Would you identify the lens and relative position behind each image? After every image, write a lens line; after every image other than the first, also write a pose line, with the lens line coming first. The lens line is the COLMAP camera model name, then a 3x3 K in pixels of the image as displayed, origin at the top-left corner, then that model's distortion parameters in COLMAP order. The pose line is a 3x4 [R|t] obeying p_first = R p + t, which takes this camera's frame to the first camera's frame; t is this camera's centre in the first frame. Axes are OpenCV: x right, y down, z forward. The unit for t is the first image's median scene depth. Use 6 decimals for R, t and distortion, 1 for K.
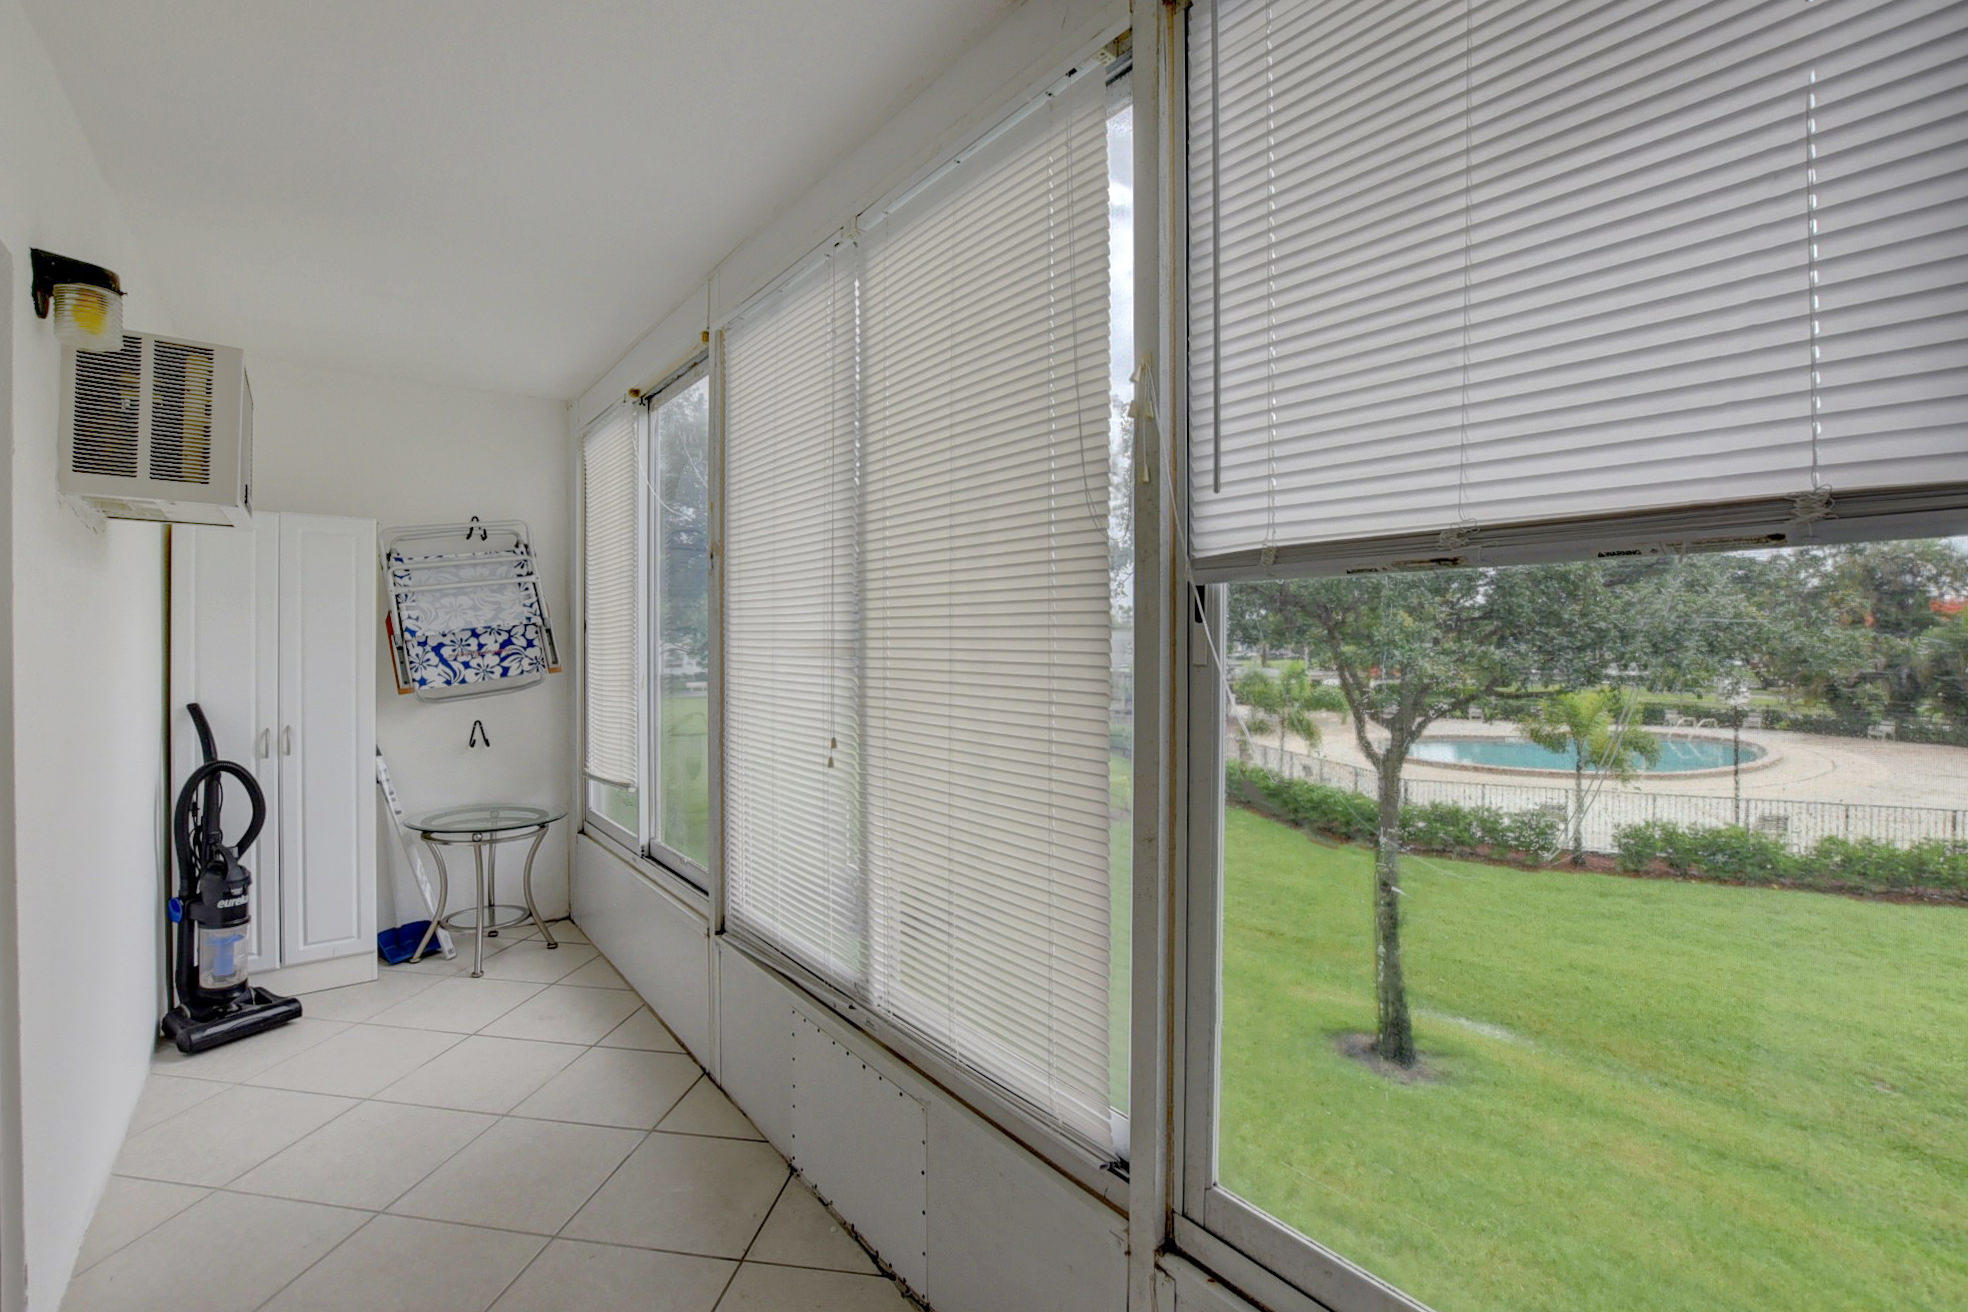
lens RADIAL K [[877.8, 0, 992.9], [0, 877.8, 647.2], [0, 0, 1]] dist [-0.029657, 0.003231]
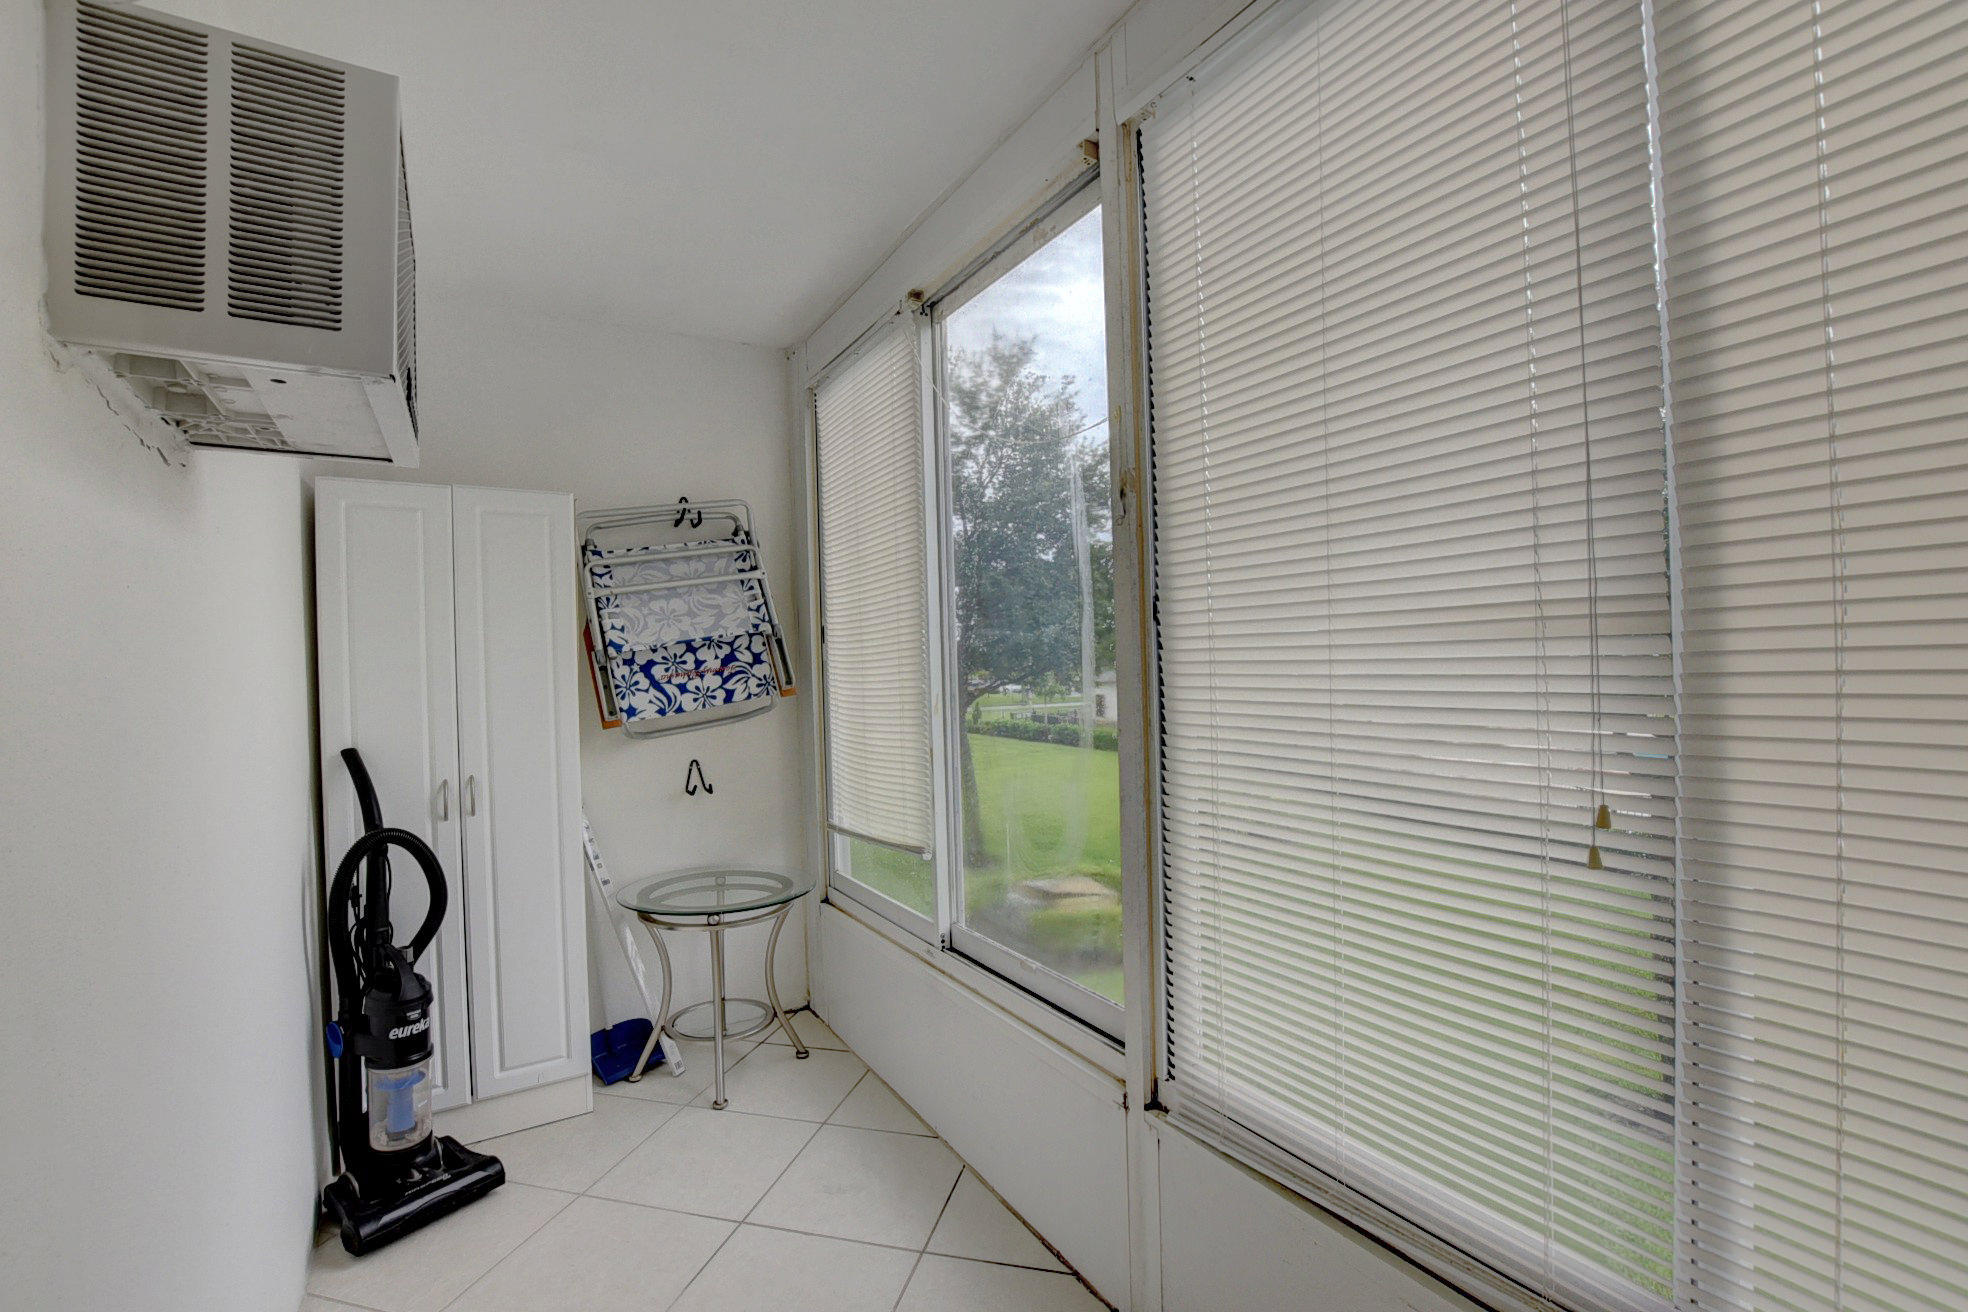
lens RADIAL K [[877.8, 0, 1015.8], [0, 877.8, 670.8], [0, 0, 1]] dist [-0.029657, 0.003231]
pose [[0.993853, -0.028314, -0.107030, -0.270787], [0.028934, 0.999572, 0.004245, 0.012047], [0.106864, -0.007316, 0.994247, 0.309606]]
